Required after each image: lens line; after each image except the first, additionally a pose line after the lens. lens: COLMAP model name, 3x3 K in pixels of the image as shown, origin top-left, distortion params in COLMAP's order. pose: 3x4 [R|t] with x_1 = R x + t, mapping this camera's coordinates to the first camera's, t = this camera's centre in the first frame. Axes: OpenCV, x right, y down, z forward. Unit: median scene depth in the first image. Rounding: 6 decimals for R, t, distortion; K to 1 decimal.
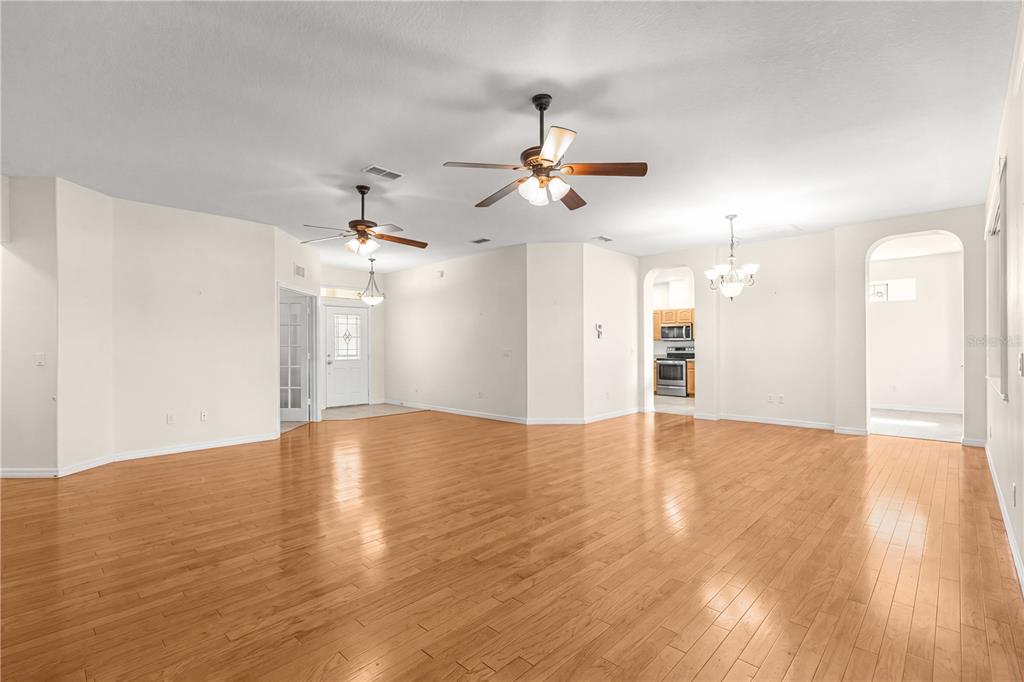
lens RADIAL K [[459.8, 0, 509.8], [0, 459.8, 343.4], [0, 0, 1]] dist [0.002447, 0.000021]
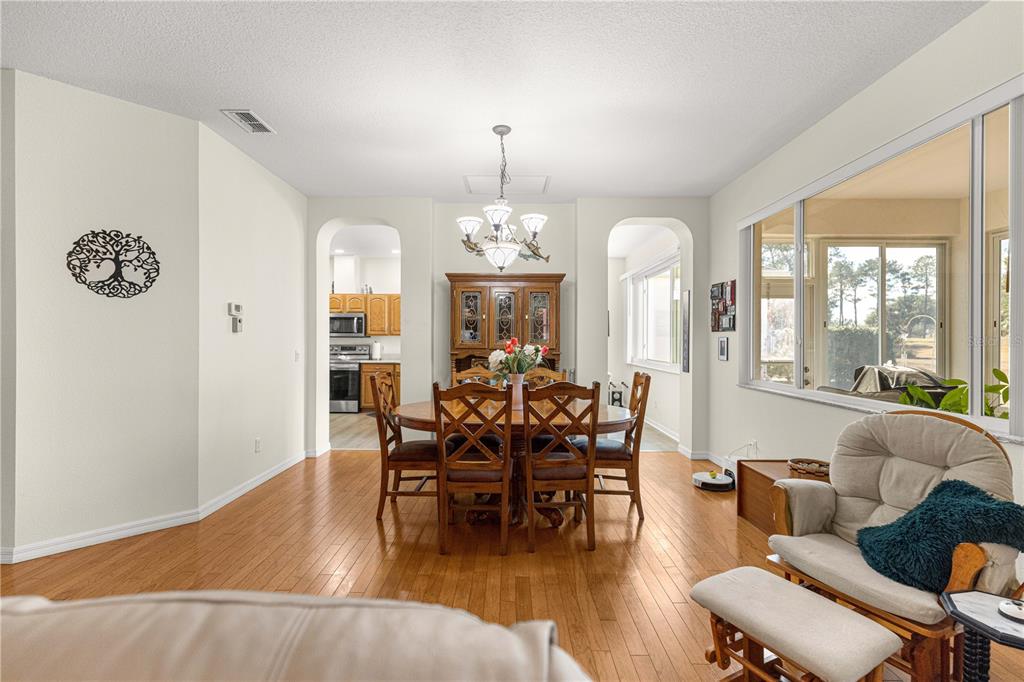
lens RADIAL K [[459.8, 0, 509.8], [0, 459.8, 343.4], [0, 0, 1]] dist [0.002447, 0.000021]
pose [[0.717917, 0.003372, 0.696121, 0.056493], [-0.011855, 0.999902, 0.007382, -0.005469], [-0.696028, -0.013552, 0.717887, 0.396878]]
